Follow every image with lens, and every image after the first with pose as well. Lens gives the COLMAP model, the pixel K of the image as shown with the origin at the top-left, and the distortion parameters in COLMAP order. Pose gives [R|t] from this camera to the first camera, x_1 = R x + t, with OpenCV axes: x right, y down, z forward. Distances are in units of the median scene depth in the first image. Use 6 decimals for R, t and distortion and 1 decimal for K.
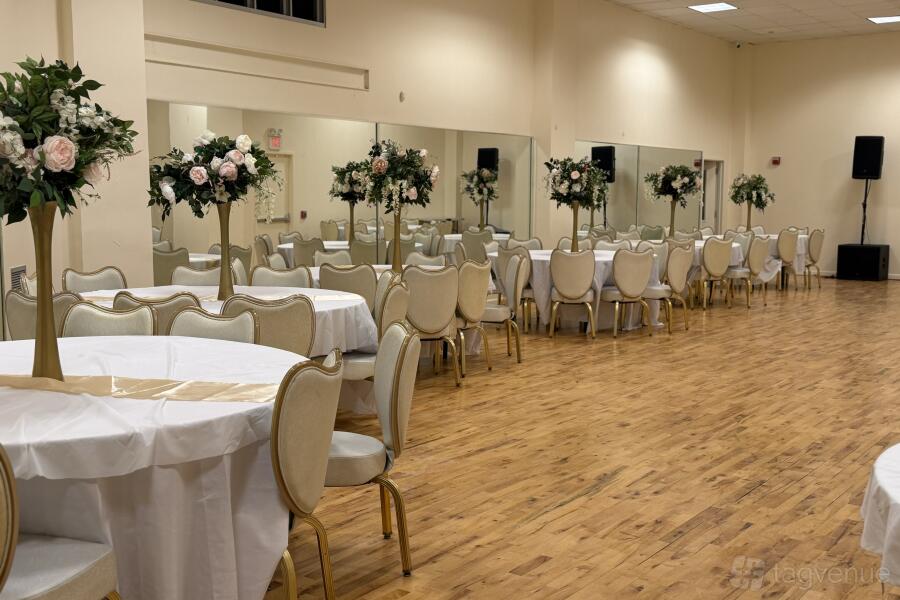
lens RADIAL K [[927.9, 0, 450.0], [0, 927.9, 300.0], [0, 0, 1]] dist [0.068059, -0.005175]
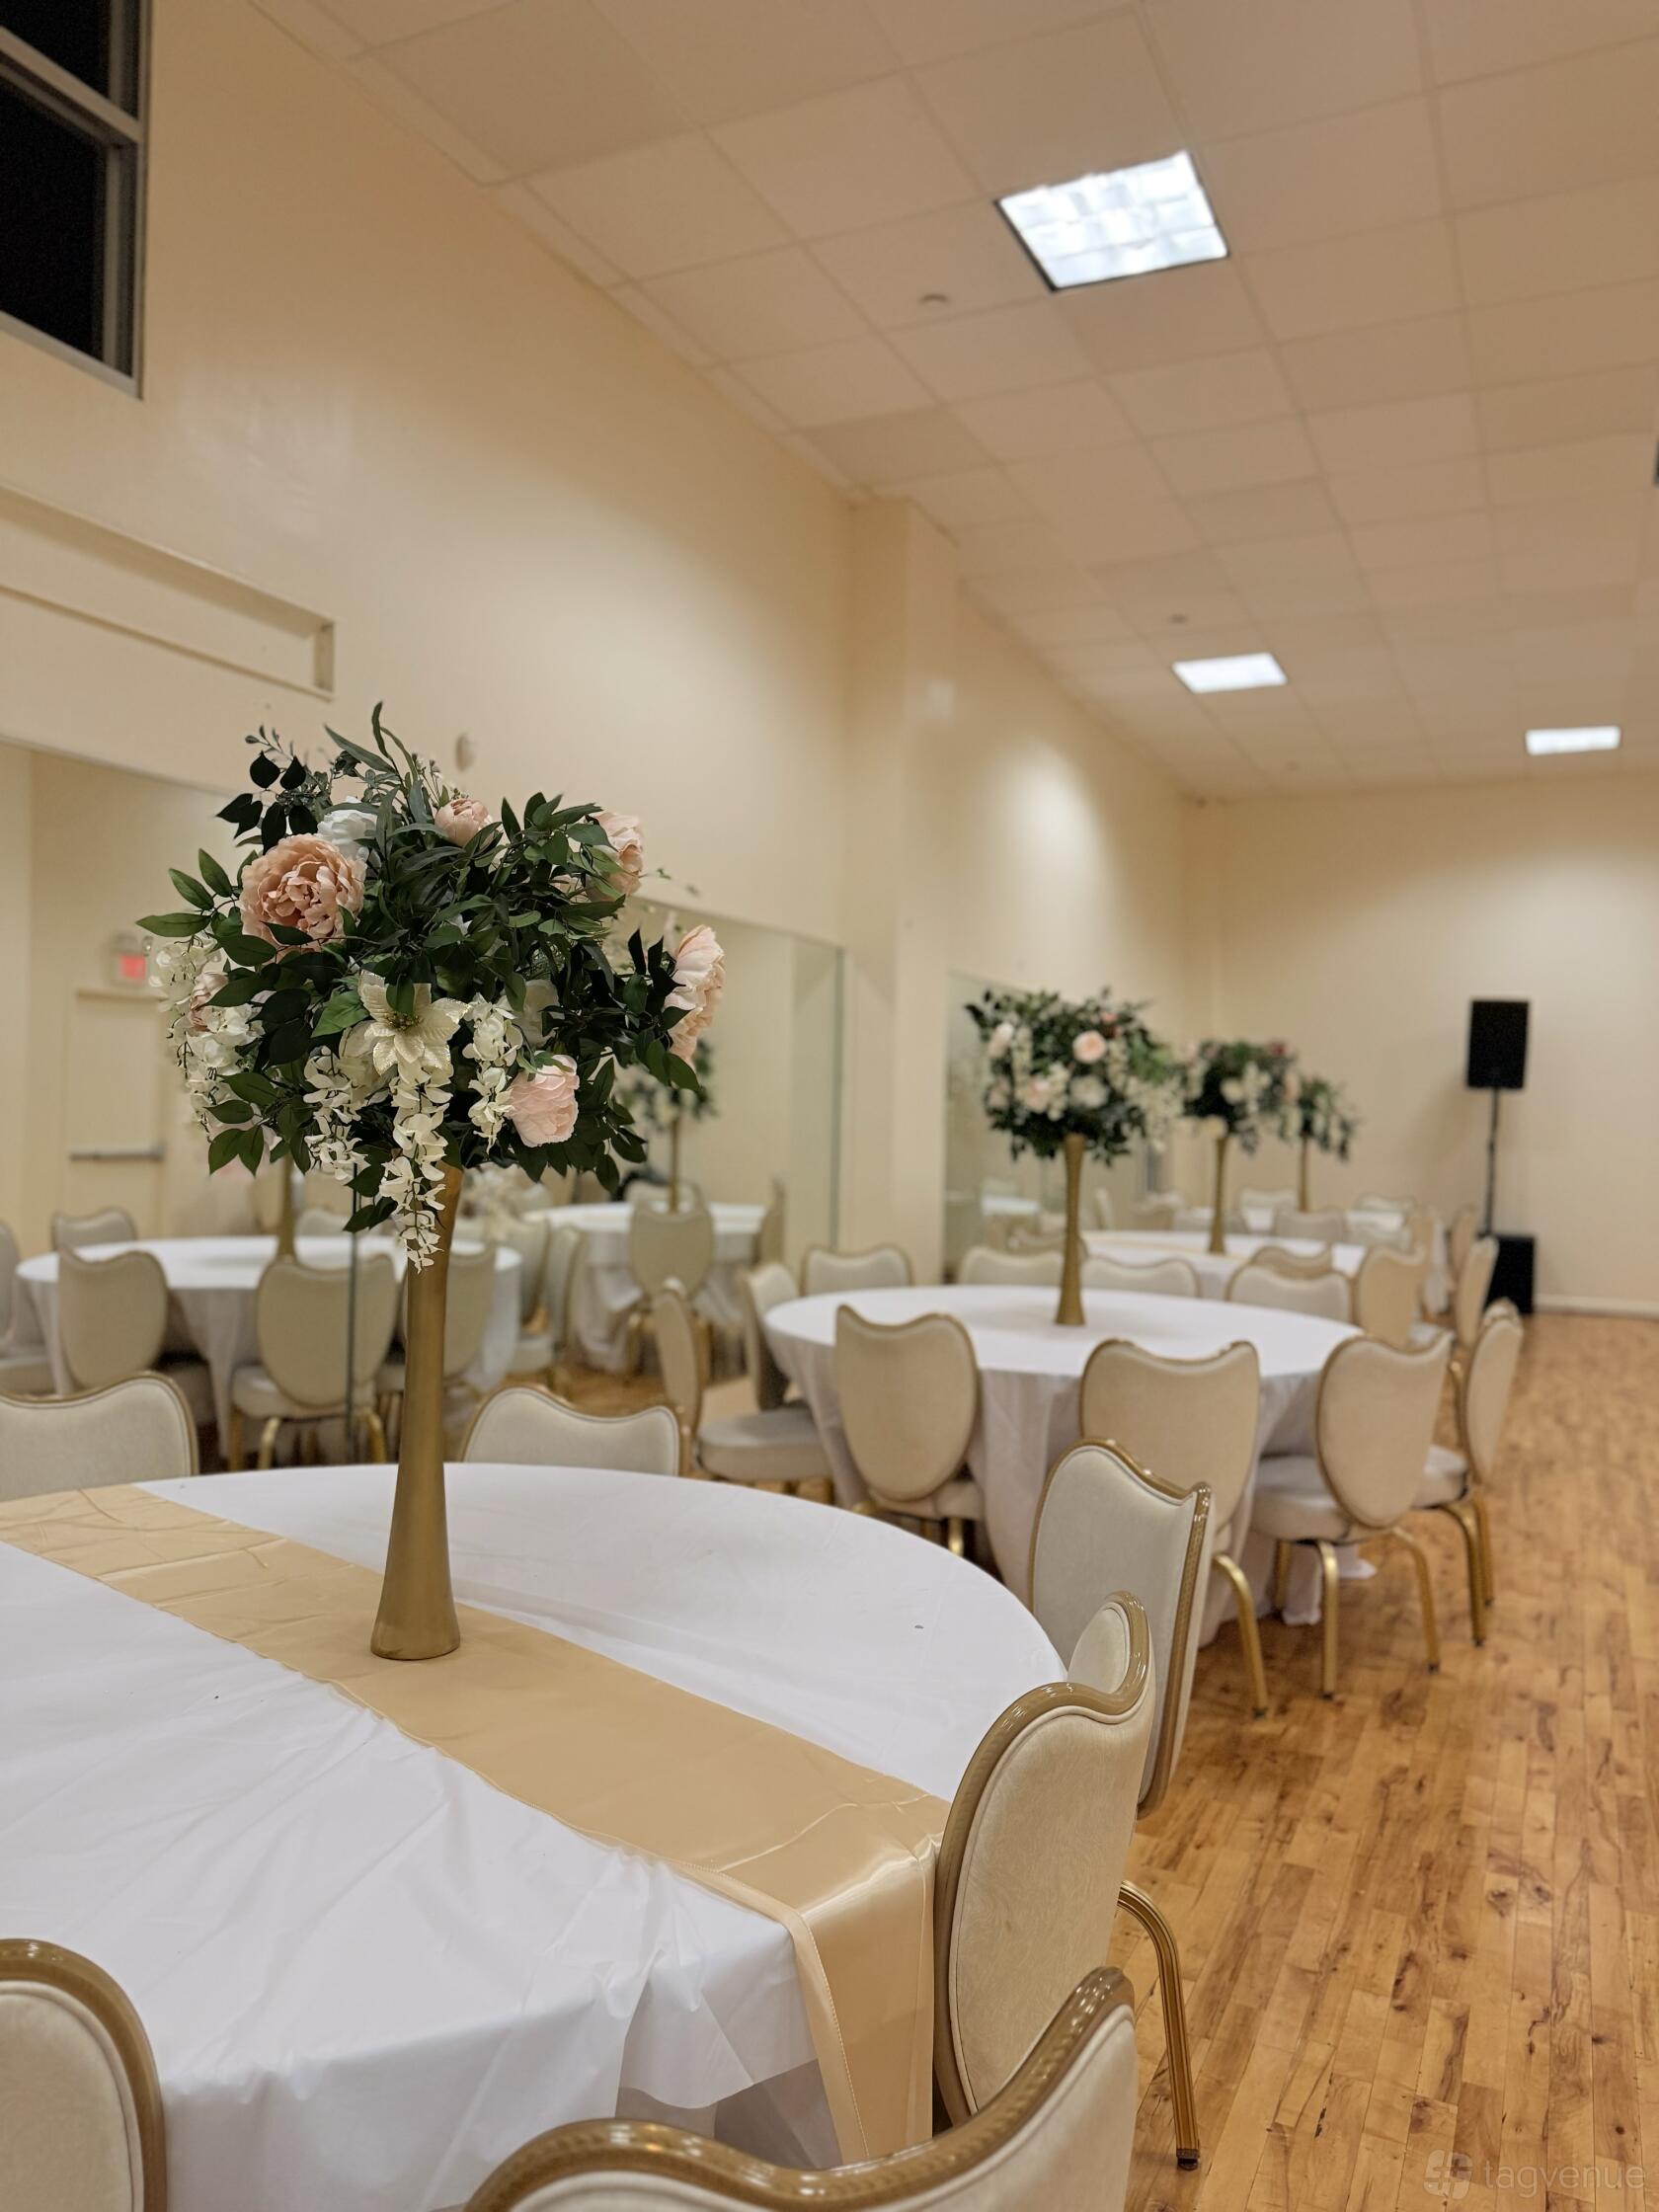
lens RADIAL K [[1458.3, 0, 829.5], [0, 1458.3, 1106.0], [0, 0, 1]] dist [0.009657, 0.000314]
pose [[0.979259, 0.018725, 0.201745, -0.041267], [0.003848, 0.993822, -0.110920, -0.086695], [-0.202576, 0.109396, 0.973137, 0.751386]]
